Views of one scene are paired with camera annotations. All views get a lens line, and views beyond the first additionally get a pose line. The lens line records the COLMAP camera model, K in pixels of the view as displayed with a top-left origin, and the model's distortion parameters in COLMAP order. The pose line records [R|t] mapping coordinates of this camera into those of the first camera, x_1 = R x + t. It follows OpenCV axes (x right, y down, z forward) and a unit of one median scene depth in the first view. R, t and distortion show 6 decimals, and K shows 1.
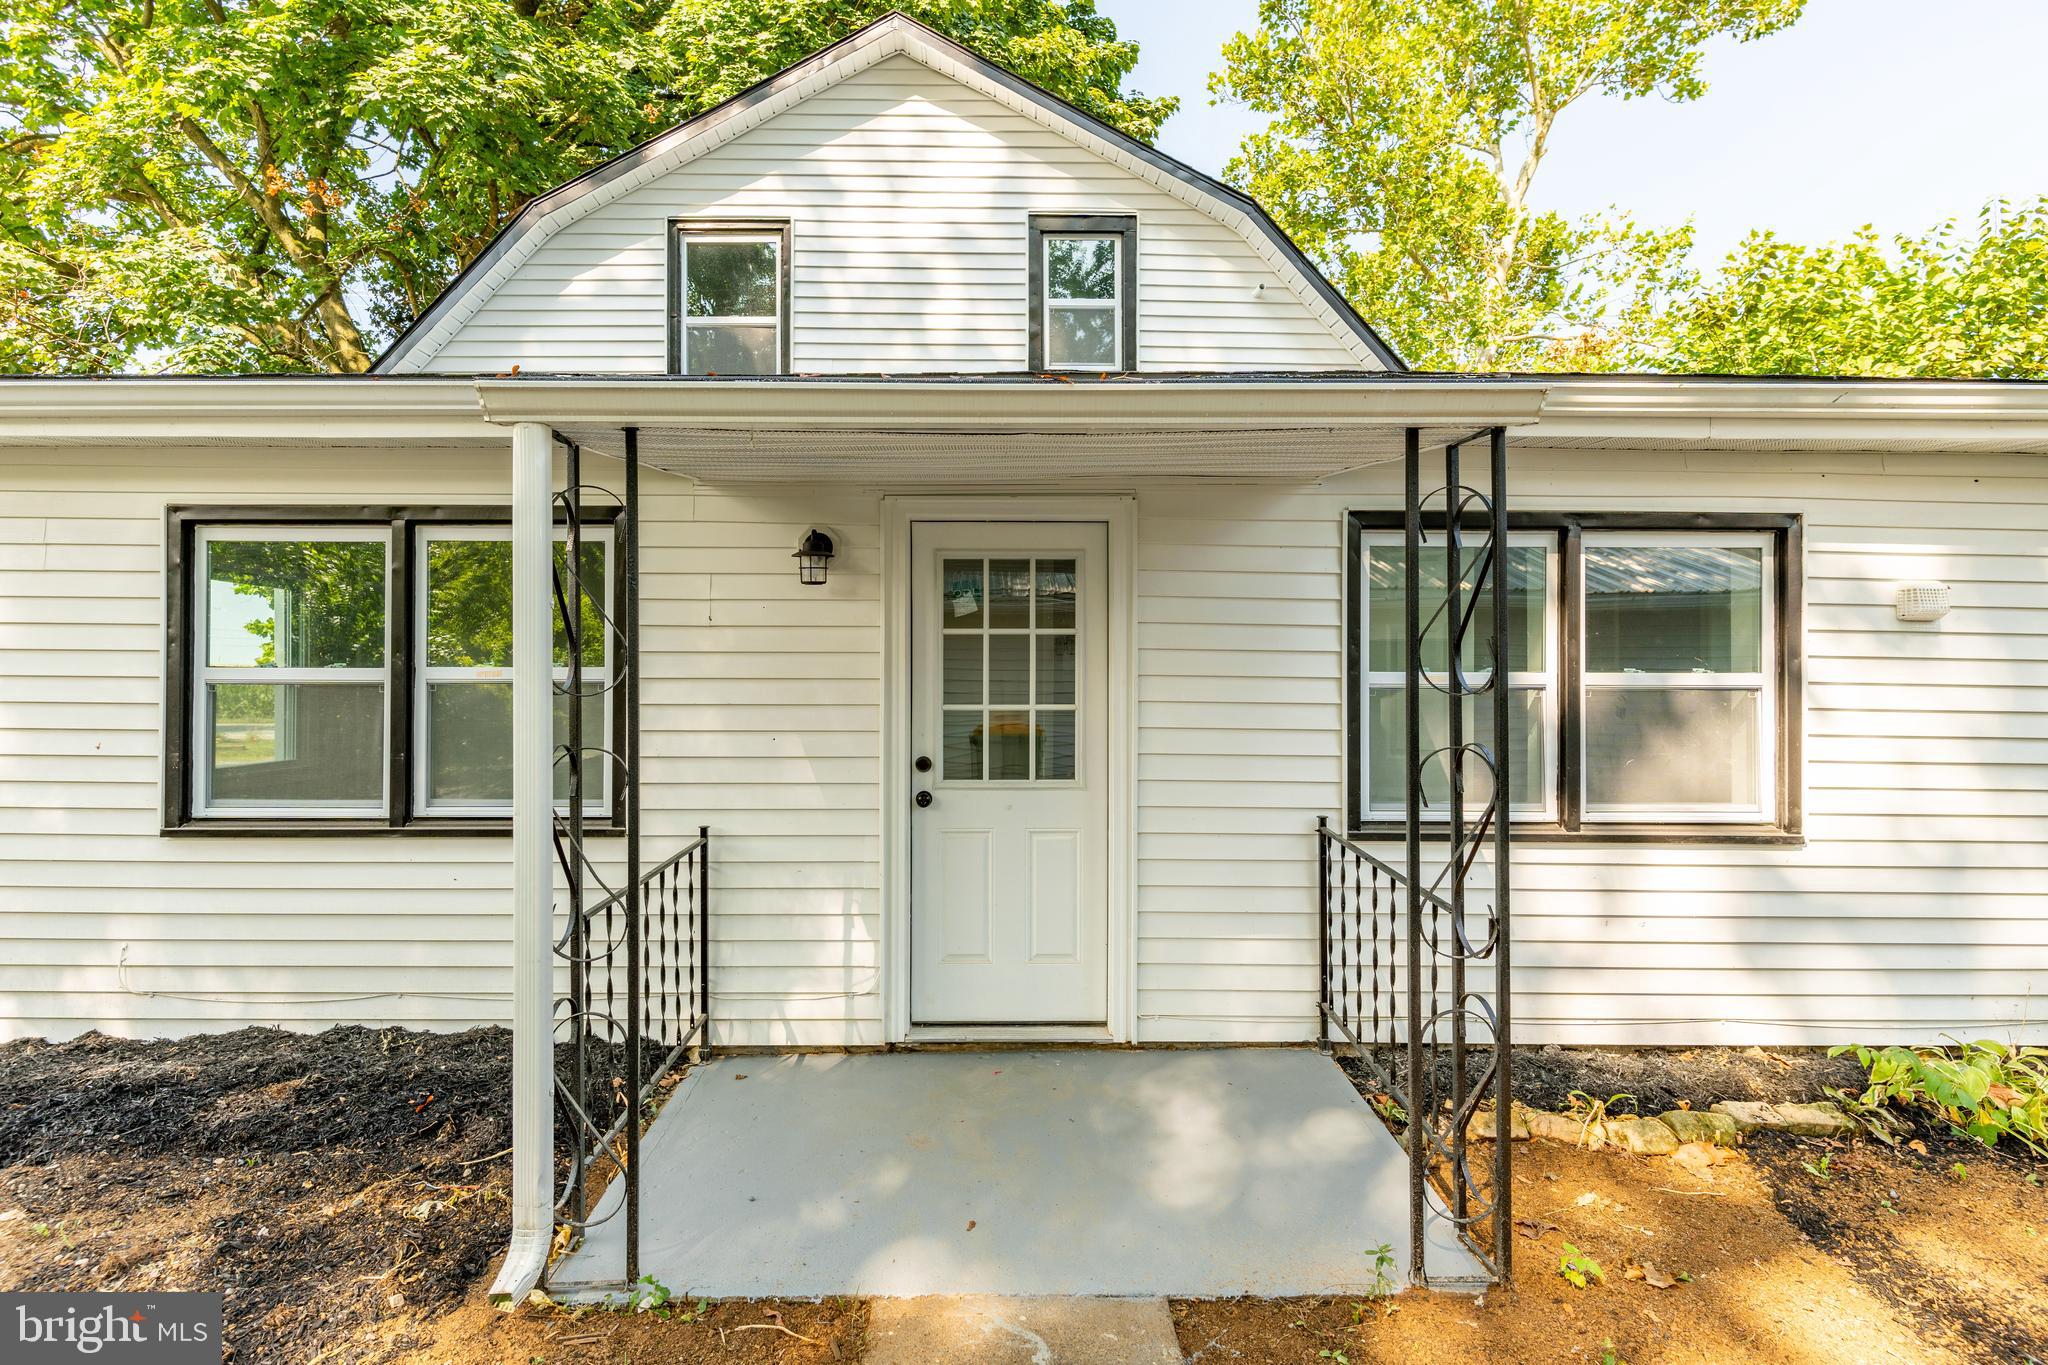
lens RADIAL K [[975.6, 0, 988.1], [0, 975.6, 679.5], [0, 0, 1]] dist [0.003482, -0.000593]
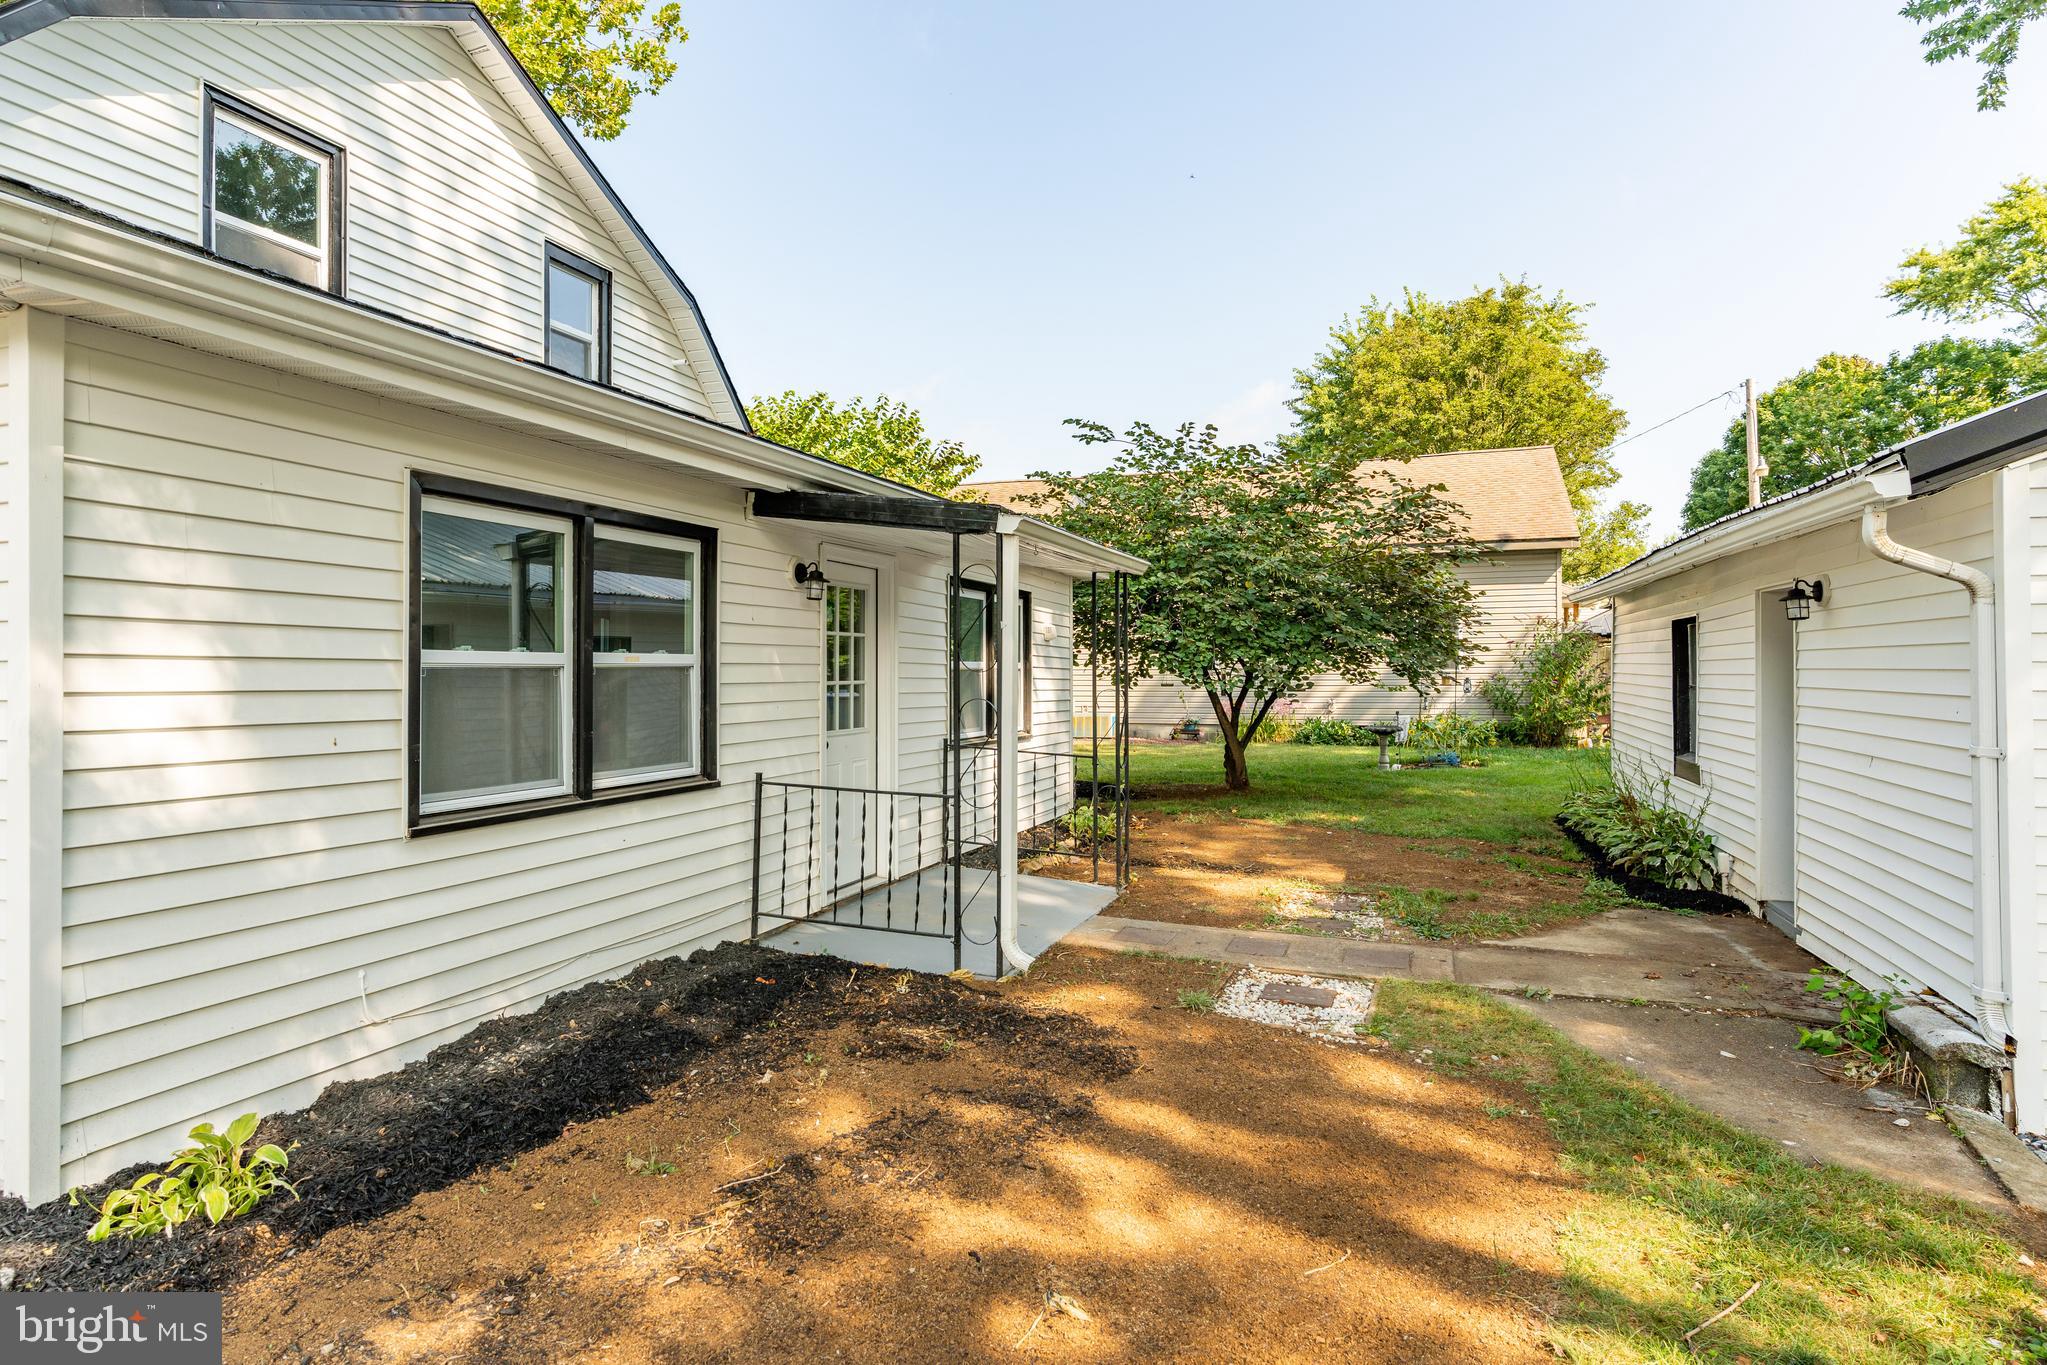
lens RADIAL K [[1122.1, 0, 1031.7], [0, 1122.1, 679.8], [0, 0, 1]] dist [0.000339, -0.000152]
pose [[0.343562, -0.009024, 0.939087, -1.554279], [0.004410, 0.999958, 0.007995, 0.009770], [-0.939120, 0.001394, 0.343587, 0.105669]]
